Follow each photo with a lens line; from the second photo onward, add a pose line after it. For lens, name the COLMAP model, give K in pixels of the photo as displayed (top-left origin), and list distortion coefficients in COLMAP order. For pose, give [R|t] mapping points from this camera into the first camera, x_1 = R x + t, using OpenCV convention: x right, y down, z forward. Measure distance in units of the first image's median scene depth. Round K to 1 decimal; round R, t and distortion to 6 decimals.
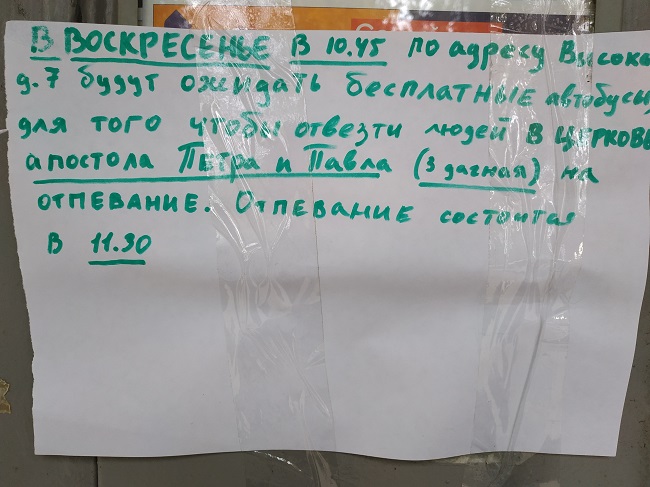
lens RADIAL K [[461.7, 0, 326.0], [0, 461.7, 242.8], [0, 0, 1]] dist [-0.022049, -0.009534]
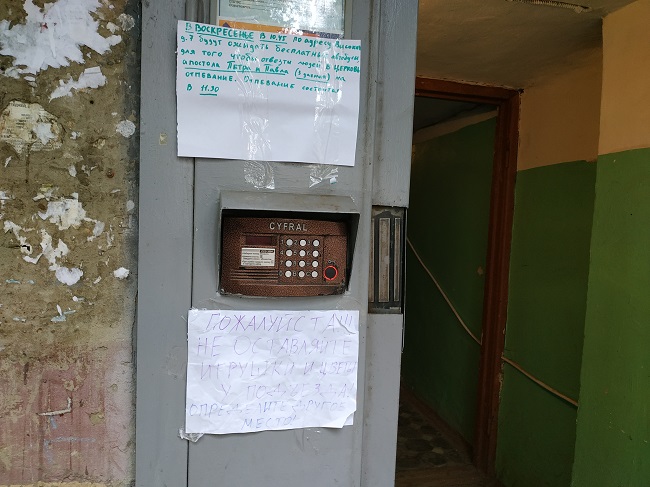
lens RADIAL K [[461.7, 0, 322.7], [0, 461.7, 244.0], [0, 0, 1]] dist [-0.022049, -0.009534]
pose [[0.974421, -0.004583, 0.224684, -0.403706], [0.003334, 0.999977, 0.005940, 1.138883], [-0.224706, -0.005039, 0.974414, -2.523520]]
